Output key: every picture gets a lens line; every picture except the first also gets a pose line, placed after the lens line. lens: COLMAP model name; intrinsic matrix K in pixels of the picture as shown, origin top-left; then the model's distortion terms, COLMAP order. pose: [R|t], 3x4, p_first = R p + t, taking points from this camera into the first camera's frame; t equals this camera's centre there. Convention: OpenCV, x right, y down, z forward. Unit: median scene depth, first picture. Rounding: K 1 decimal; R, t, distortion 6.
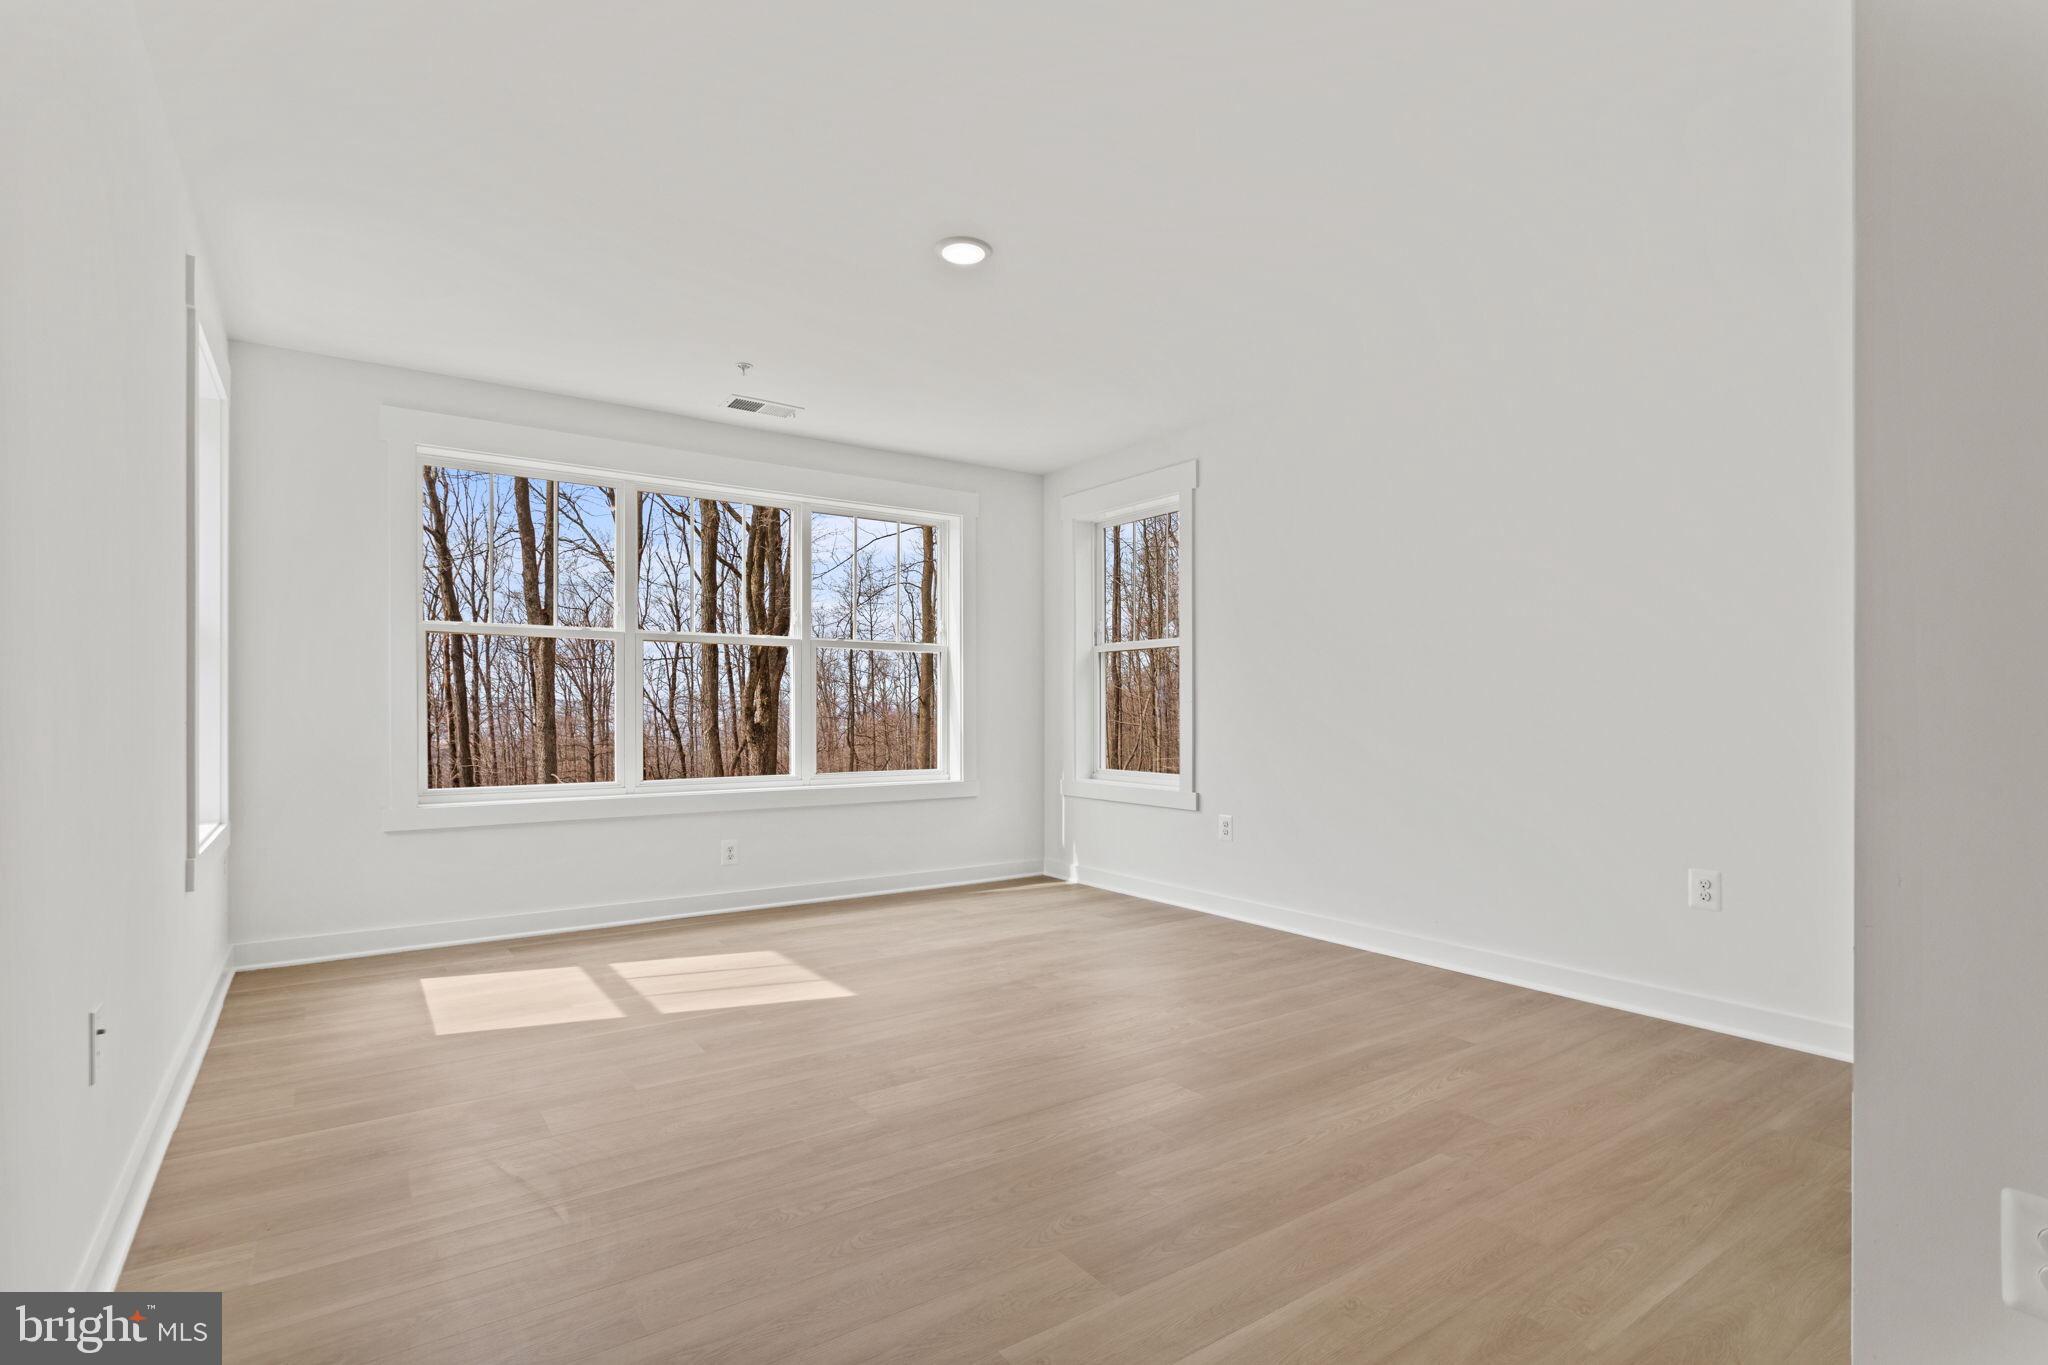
lens RADIAL K [[978.8, 0, 1024.0], [0, 978.8, 682.5], [0, 0, 1]] dist [0.001118, 0.000327]
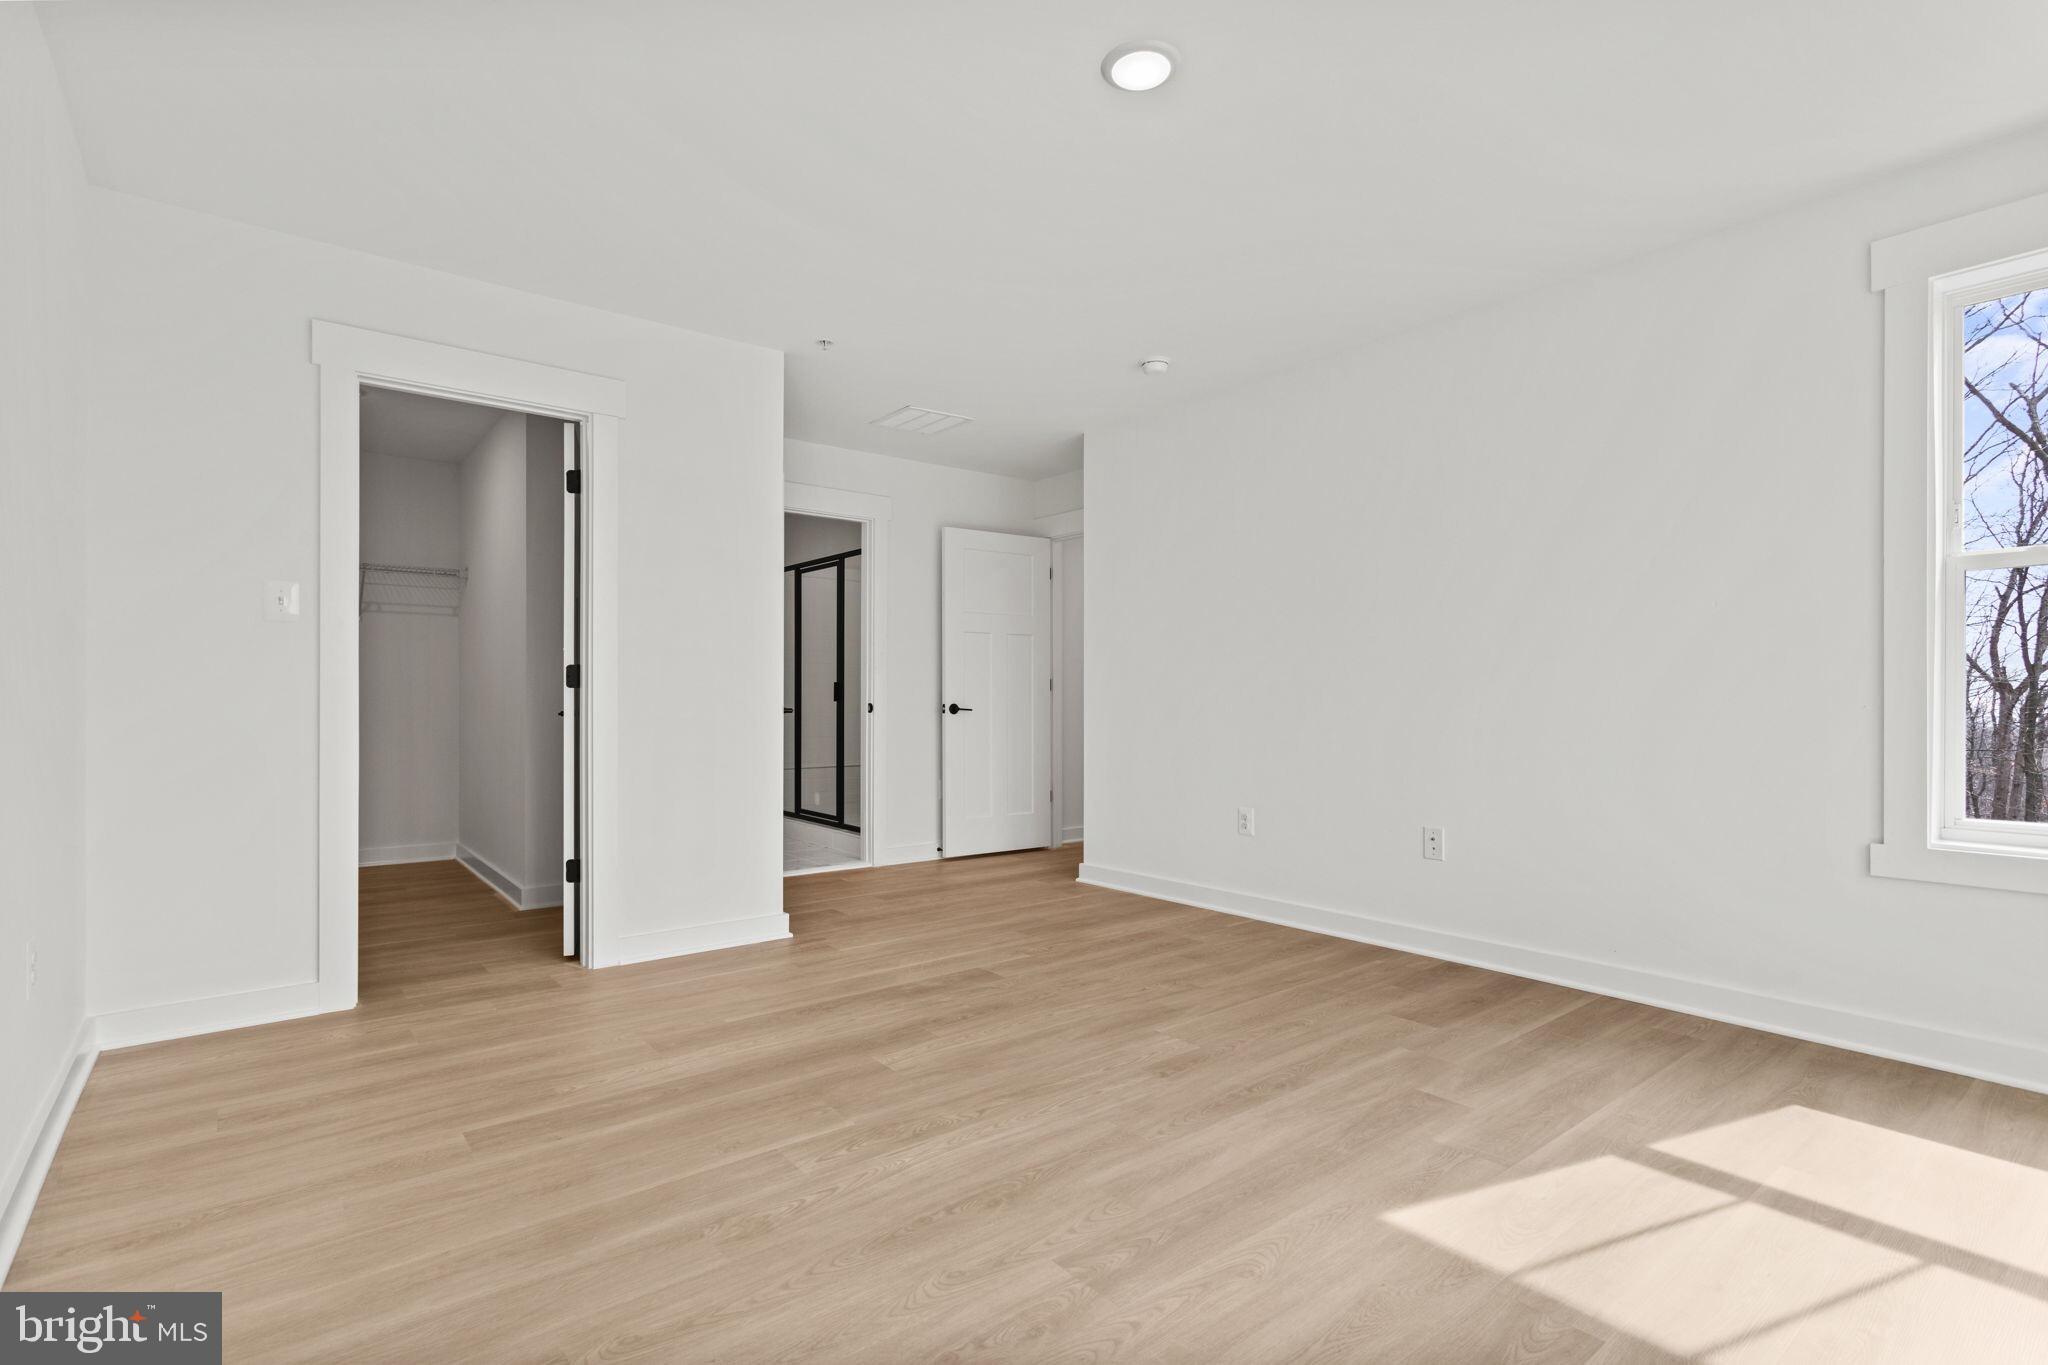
lens RADIAL K [[978.8, 0, 1024.0], [0, 978.8, 682.5], [0, 0, 1]] dist [0.001118, 0.000327]
pose [[-0.998132, -0.000147, -0.061087, 0.074391], [0.002667, 0.998939, -0.045976, 0.056810], [0.061029, -0.046053, -0.997073, 1.862149]]
